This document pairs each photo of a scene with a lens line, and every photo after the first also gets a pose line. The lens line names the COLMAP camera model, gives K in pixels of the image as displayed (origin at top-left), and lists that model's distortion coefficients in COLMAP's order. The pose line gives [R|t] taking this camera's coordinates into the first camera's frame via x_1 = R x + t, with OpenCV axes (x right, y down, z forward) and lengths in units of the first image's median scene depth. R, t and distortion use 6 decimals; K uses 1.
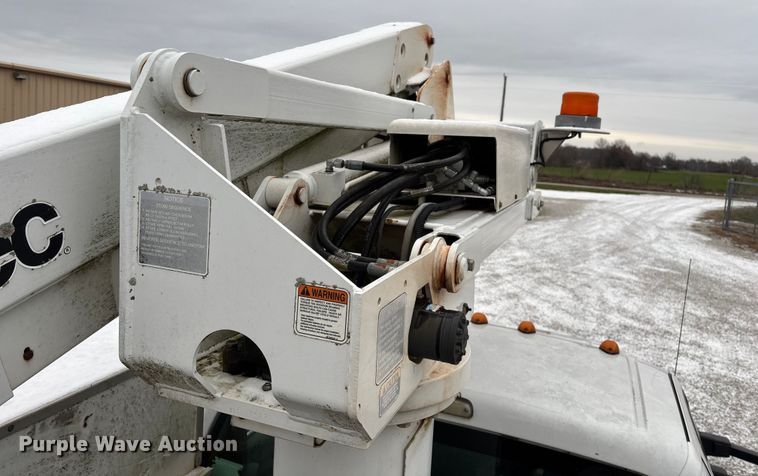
lens RADIAL K [[573.5, 0, 380.7], [0, 573.5, 193.3], [0, 0, 1]] dist [0.027480, 0.003211]
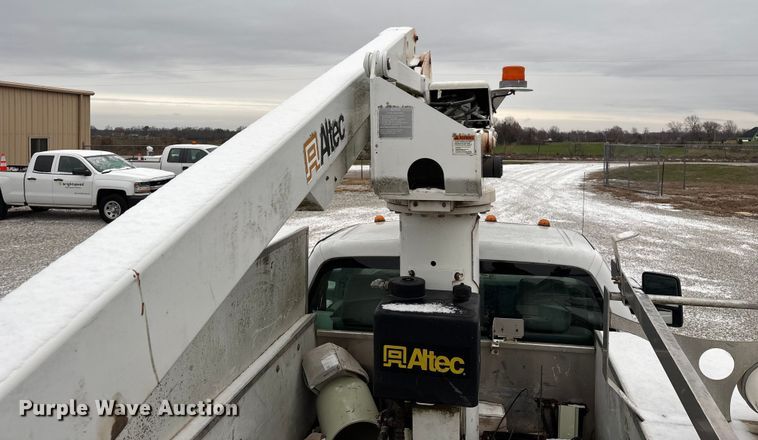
lens RADIAL K [[571.4, 0, 380.8], [0, 571.4, 145.2], [0, 0, 1]] dist [0.048319, -0.047373]
pose [[0.983406, -0.065842, 0.169049, -0.305537], [0.076396, 0.995464, -0.056695, 0.107678], [-0.164549, 0.068669, 0.983976, -0.512481]]
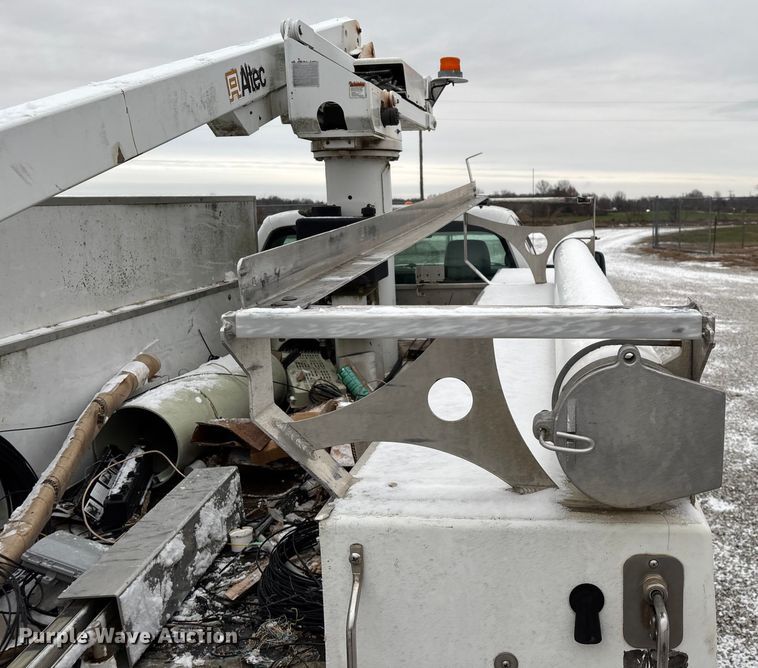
lens RADIAL K [[752.4, 0, 488.5], [0, 752.4, 293.7], [0, 0, 1]] dist [0.032447, 0.000000]
pose [[0.955118, -0.114118, 0.273362, -0.245683], [0.105014, 0.993323, 0.047761, 0.432686], [-0.276987, -0.016910, 0.960725, -1.229118]]
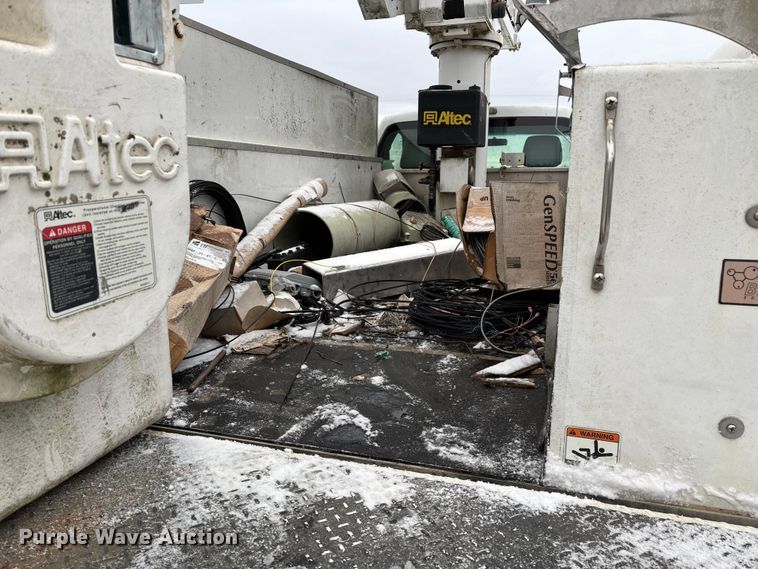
lens RADIAL K [[573.6, 0, 372.7], [0, 573.6, 277.7], [0, 0, 1]] dist [0.036802, -0.032478]
pose [[0.997575, -0.058613, 0.037520, -0.386190], [0.055814, 0.995860, 0.071748, 0.679605], [-0.041570, -0.069480, 0.996717, -1.137430]]
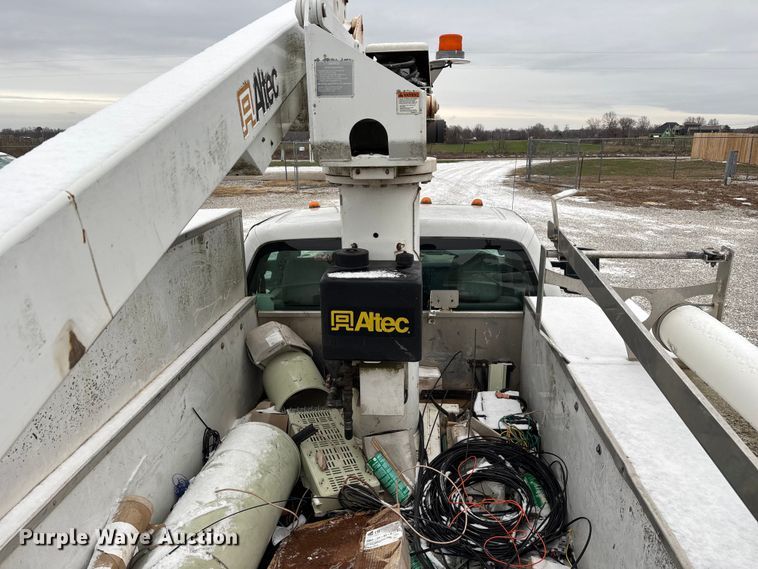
lens RADIAL K [[573.6, 0, 382.0], [0, 573.6, 287.1], [0, 0, 1]] dist [0.036802, -0.032478]
pose [[0.951437, -0.148547, 0.269633, -0.331822], [0.098166, 0.976549, 0.191613, 0.163871], [-0.291774, -0.155839, 0.943707, -0.485753]]
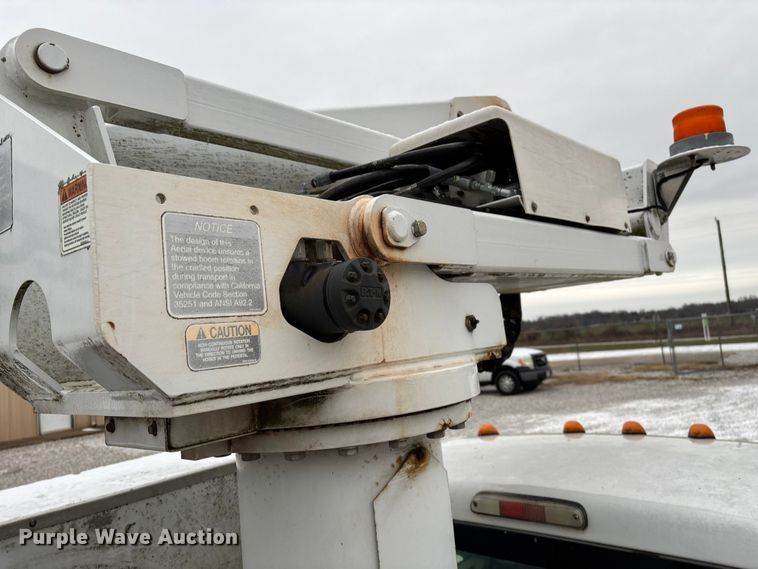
lens RADIAL K [[573.6, 0, 376.2], [0, 573.6, 277.7], [0, 0, 1]] dist [0.036802, -0.032478]
pose [[0.927633, -0.177609, -0.328561, 0.159712], [0.112761, 0.971826, -0.206976, 0.158625], [0.356065, 0.154949, 0.921525, 0.149509]]
